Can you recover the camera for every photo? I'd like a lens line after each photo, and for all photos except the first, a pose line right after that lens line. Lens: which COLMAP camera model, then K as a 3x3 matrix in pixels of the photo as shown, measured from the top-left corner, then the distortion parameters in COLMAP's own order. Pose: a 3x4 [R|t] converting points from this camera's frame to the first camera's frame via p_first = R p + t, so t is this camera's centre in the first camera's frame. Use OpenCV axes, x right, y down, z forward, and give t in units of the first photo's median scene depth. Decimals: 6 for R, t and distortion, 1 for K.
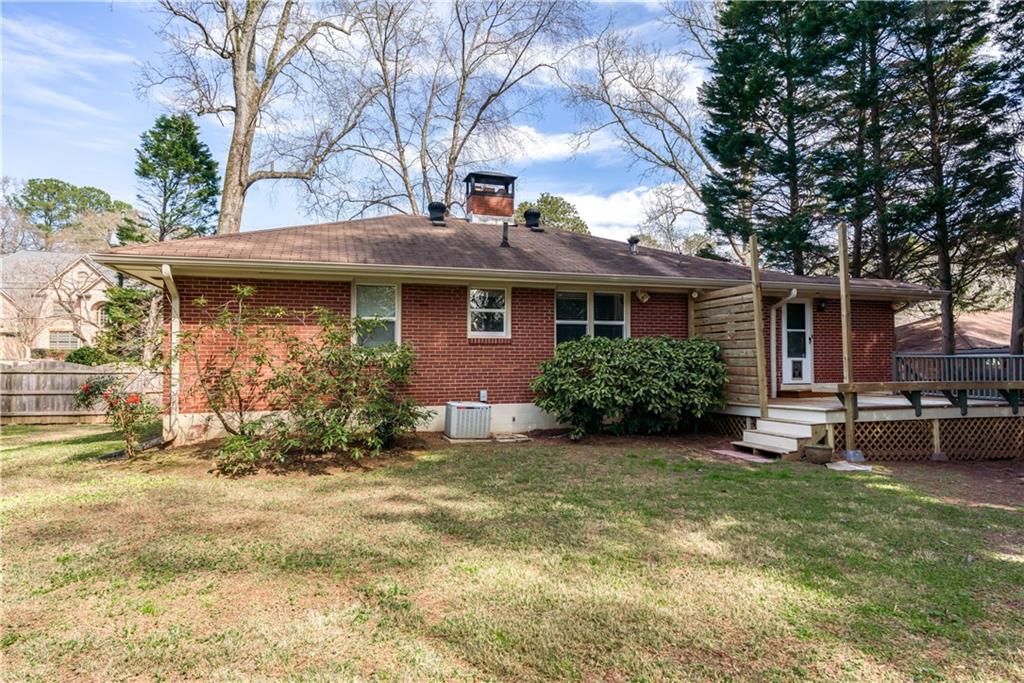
lens RADIAL K [[595.1, 0, 513.4], [0, 595.1, 343.6], [0, 0, 1]] dist [-0.000816, 0.001666]
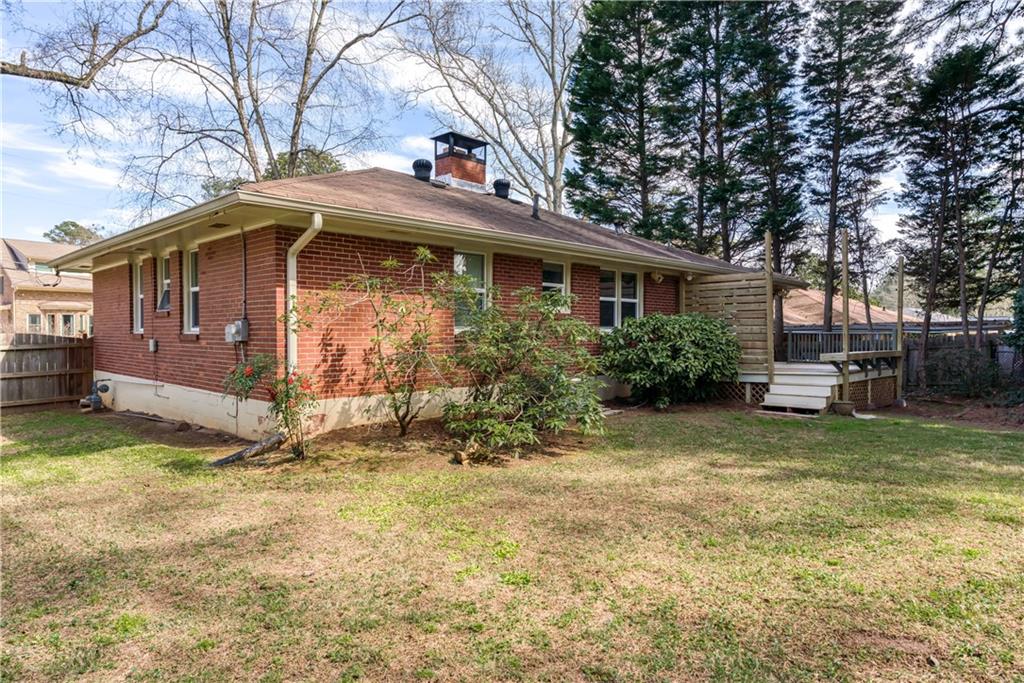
lens RADIAL K [[622.3, 0, 514.5], [0, 622.3, 342.9], [0, 0, 1]] dist [0.005087, 0.000934]
pose [[0.878037, -0.002997, 0.478583, -0.520563], [-0.018533, 0.999017, 0.040258, 0.000420], [-0.478234, -0.044217, 0.877119, 0.101564]]
